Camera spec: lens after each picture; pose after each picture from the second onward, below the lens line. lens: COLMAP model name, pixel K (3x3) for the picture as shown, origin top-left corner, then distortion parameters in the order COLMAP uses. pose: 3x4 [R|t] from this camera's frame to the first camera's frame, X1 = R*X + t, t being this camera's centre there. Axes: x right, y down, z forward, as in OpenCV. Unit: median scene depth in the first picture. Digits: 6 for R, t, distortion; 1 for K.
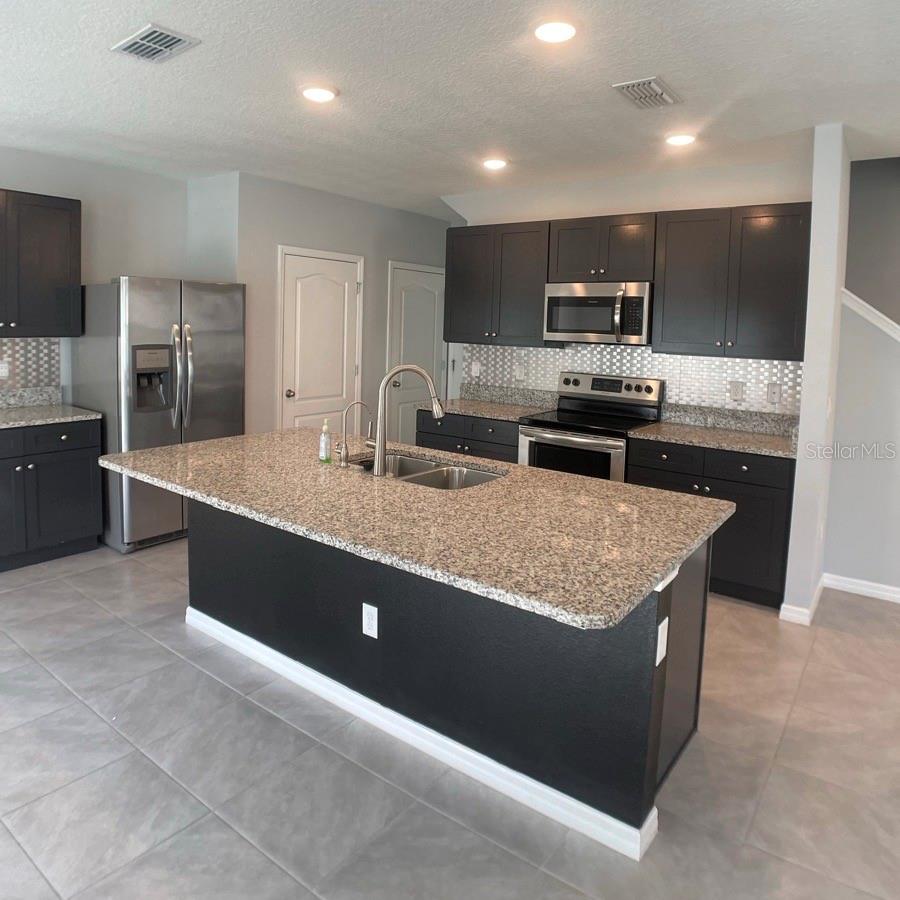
lens RADIAL K [[617.8, 0, 465.7], [0, 617.8, 452.8], [0, 0, 1]] dist [-0.056244, 0.001439]
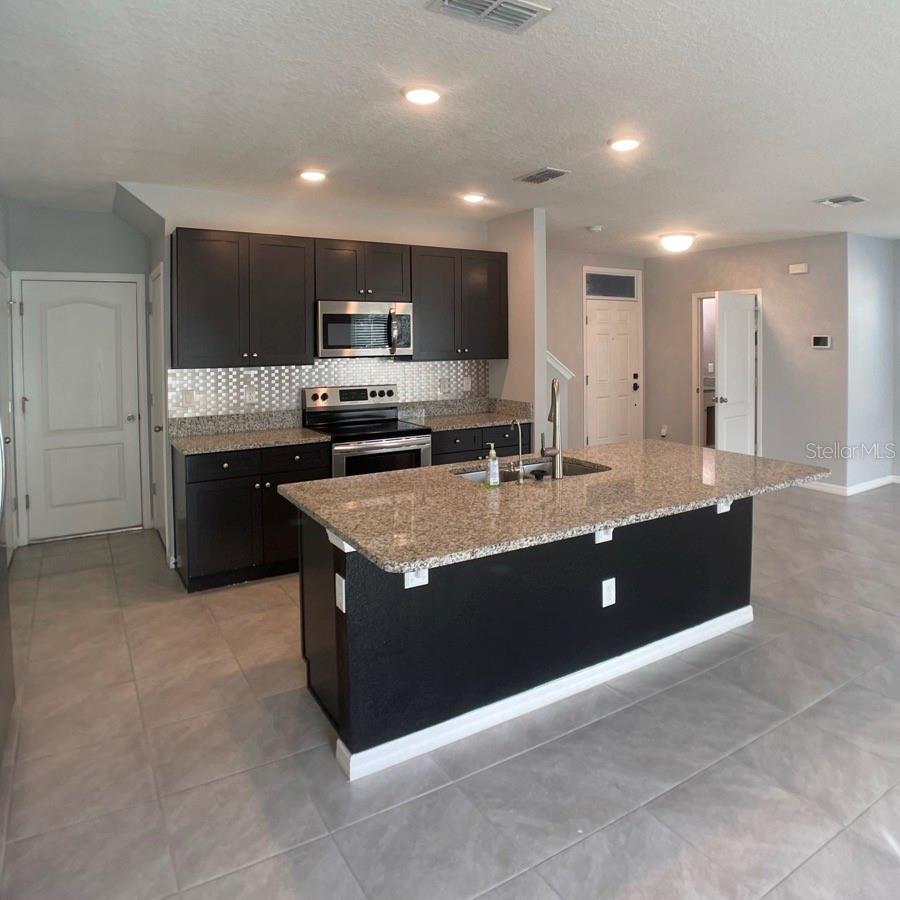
lens RADIAL K [[617.8, 0, 465.7], [0, 617.8, 452.8], [0, 0, 1]] dist [-0.056244, 0.001439]
pose [[0.382117, -0.194763, 0.903357, -0.837268], [0.204740, 0.971088, 0.122761, -0.125667], [-0.901148, 0.138044, 0.410945, 0.472813]]
